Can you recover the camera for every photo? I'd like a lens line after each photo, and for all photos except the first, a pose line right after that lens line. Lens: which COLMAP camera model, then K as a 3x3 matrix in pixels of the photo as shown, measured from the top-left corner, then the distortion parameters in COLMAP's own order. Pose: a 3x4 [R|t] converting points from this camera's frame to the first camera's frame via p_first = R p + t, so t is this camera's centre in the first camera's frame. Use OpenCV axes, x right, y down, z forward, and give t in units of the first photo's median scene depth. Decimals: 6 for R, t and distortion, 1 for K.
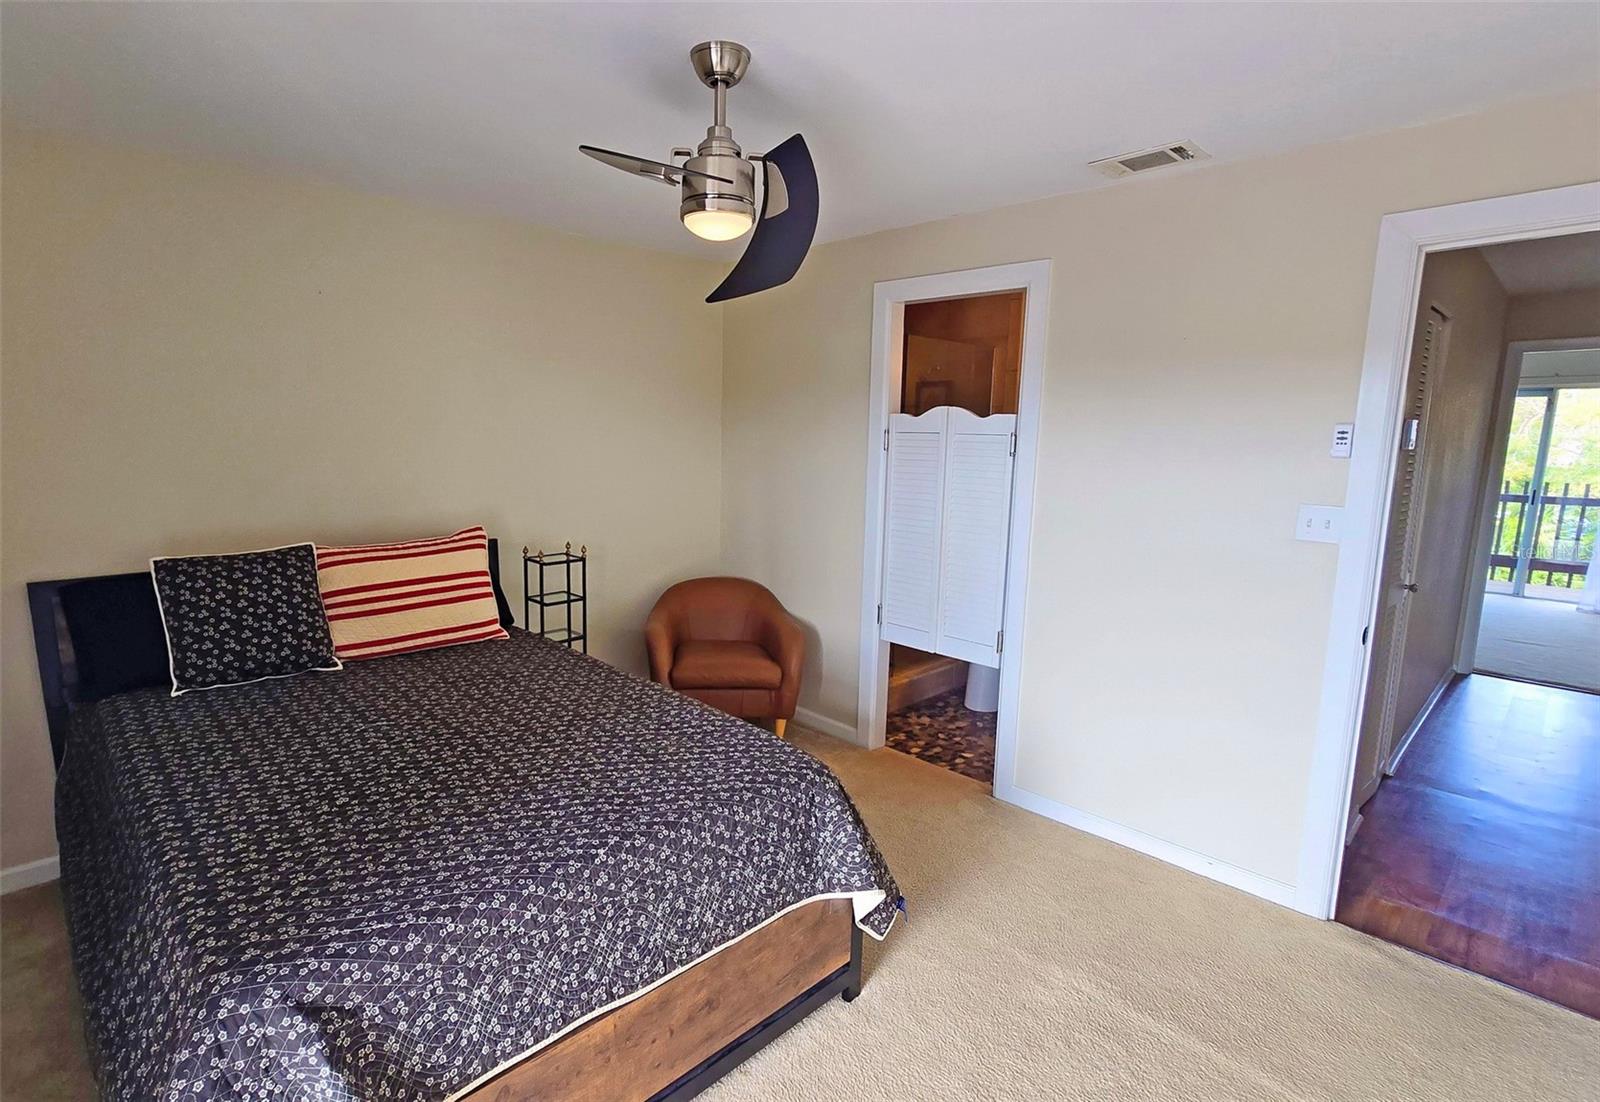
lens RADIAL K [[751.5, 0, 800.5], [0, 751.5, 550.4], [0, 0, 1]] dist [-0.009092, -0.001080]
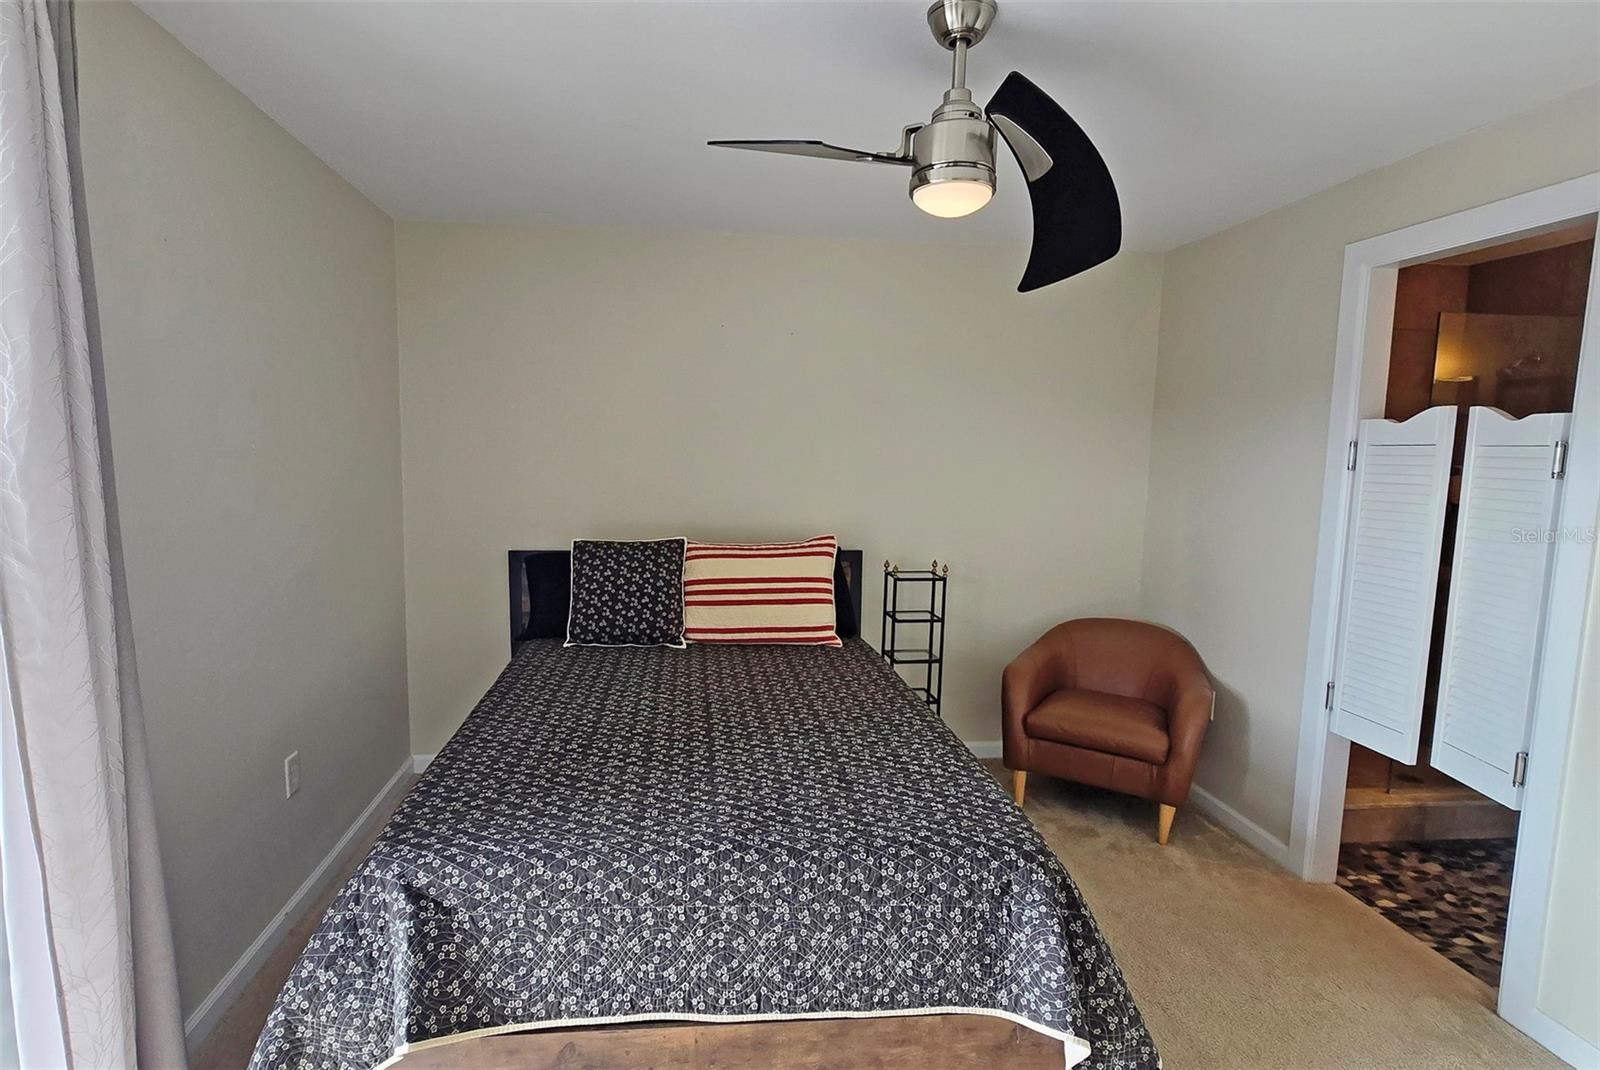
lens RADIAL K [[789.2, 0, 799.2], [0, 789.2, 538.3], [0, 0, 1]] dist [-0.002936, -0.002557]
pose [[0.794034, 0.061885, -0.604715, 0.286706], [-0.097130, 0.994939, -0.025719, 0.006456], [0.600063, 0.079158, 0.796027, 0.152630]]
